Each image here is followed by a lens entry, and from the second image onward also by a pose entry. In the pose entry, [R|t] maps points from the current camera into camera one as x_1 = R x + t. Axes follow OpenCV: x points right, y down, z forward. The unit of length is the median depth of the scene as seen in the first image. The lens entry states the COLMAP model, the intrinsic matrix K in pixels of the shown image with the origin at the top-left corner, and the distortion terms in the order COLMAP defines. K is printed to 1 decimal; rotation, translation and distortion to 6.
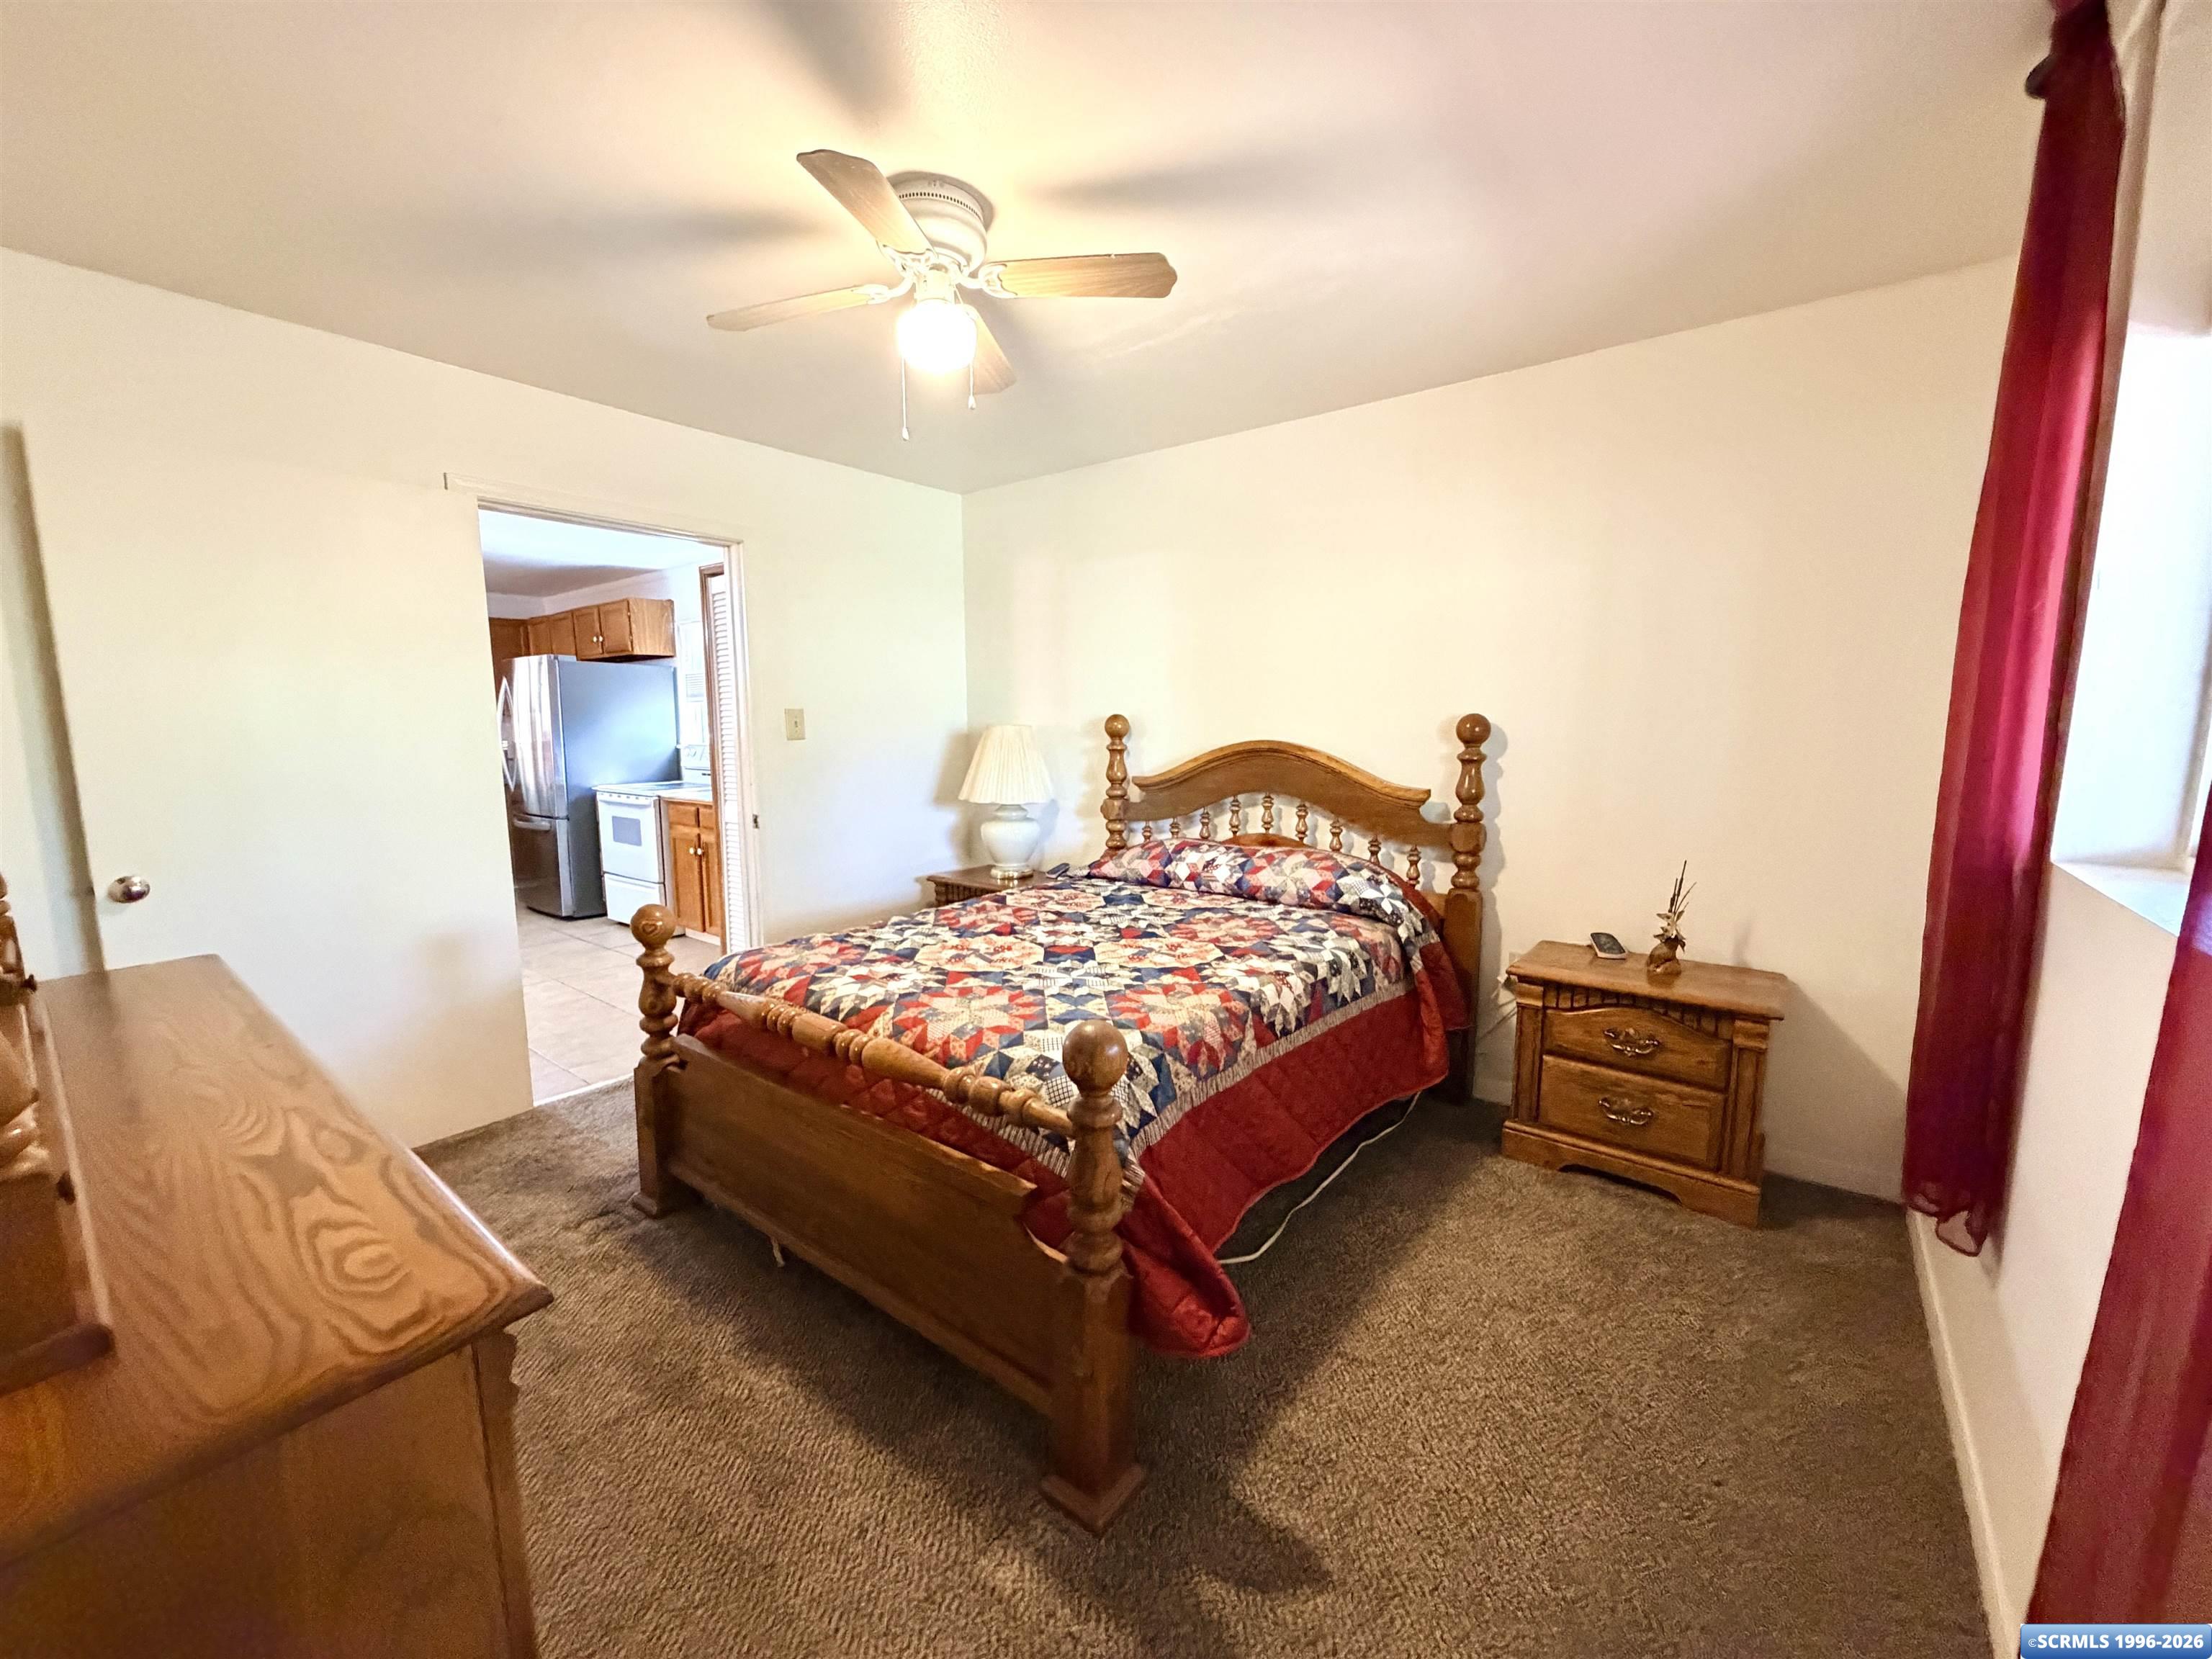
lens RADIAL K [[893.6, 0, 1106.0], [0, 893.6, 829.5], [0, 0, 1]] dist [0.000778, 0.000189]
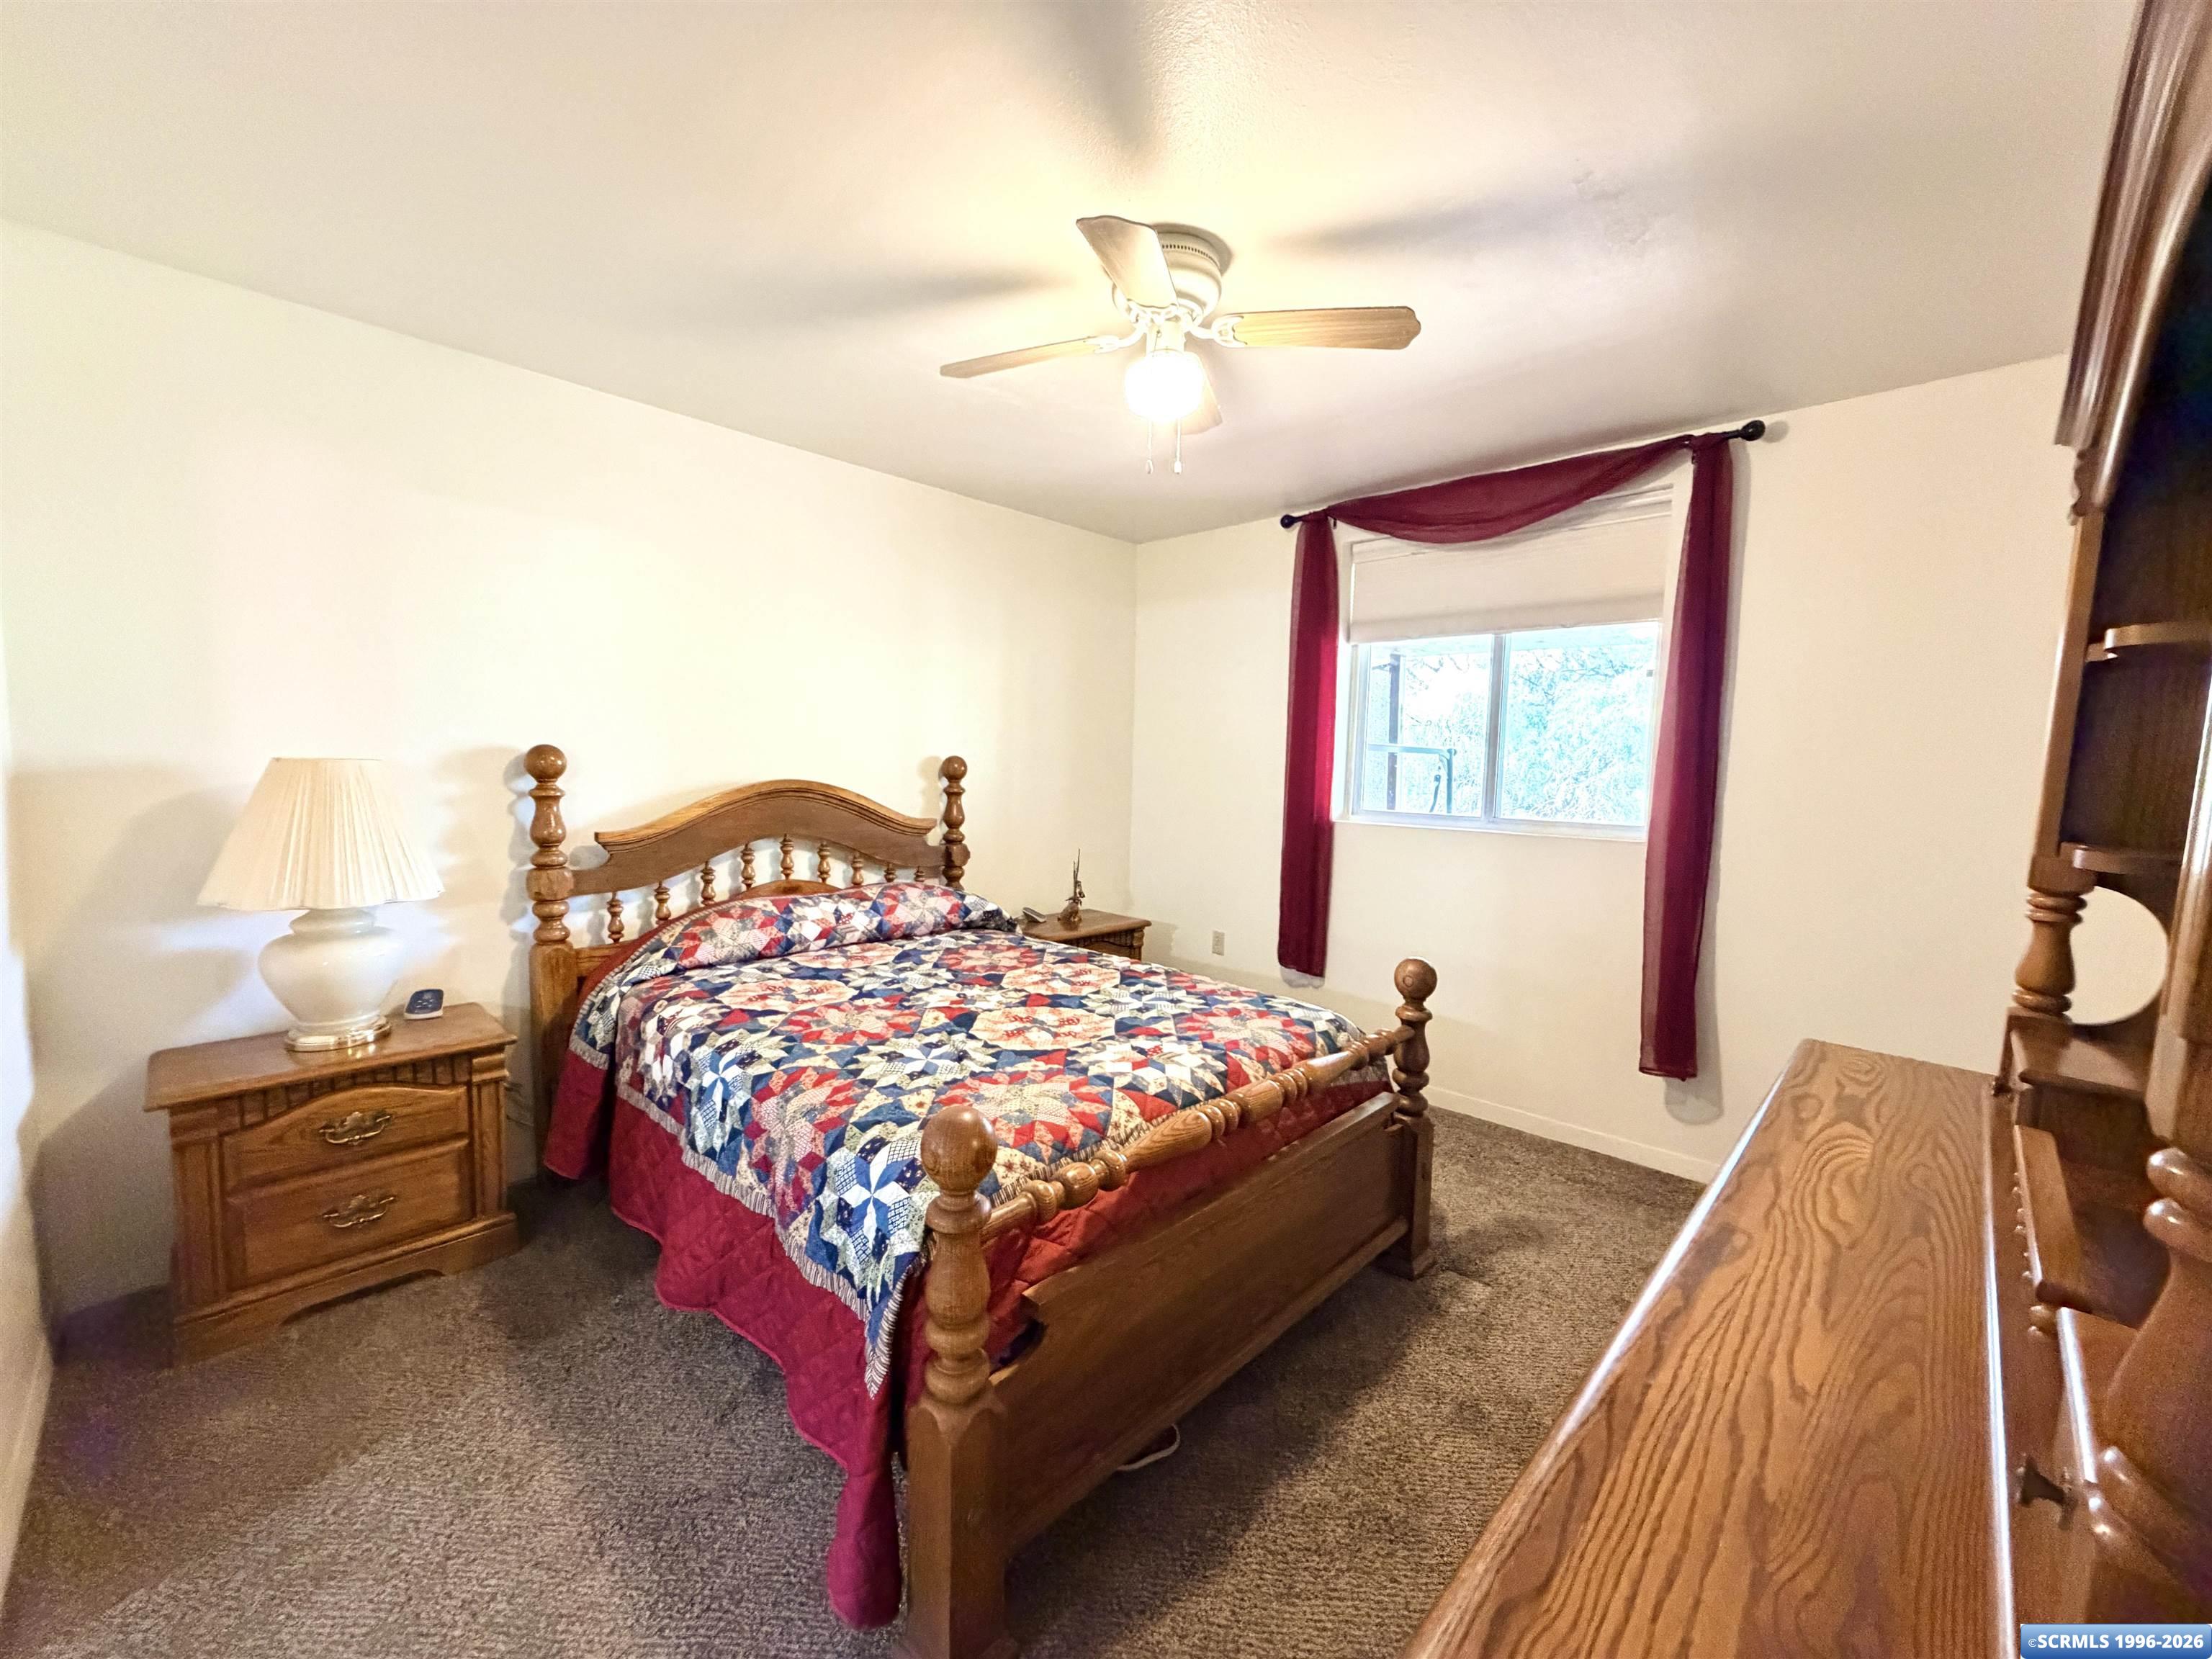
lens RADIAL K [[893.6, 0, 1106.0], [0, 893.6, 829.5], [0, 0, 1]] dist [0.000778, 0.000189]
pose [[0.087475, -0.073324, 0.993464, -0.912307], [0.100251, 0.992872, 0.064454, -0.095766], [-0.991109, 0.093958, 0.094203, 0.764140]]
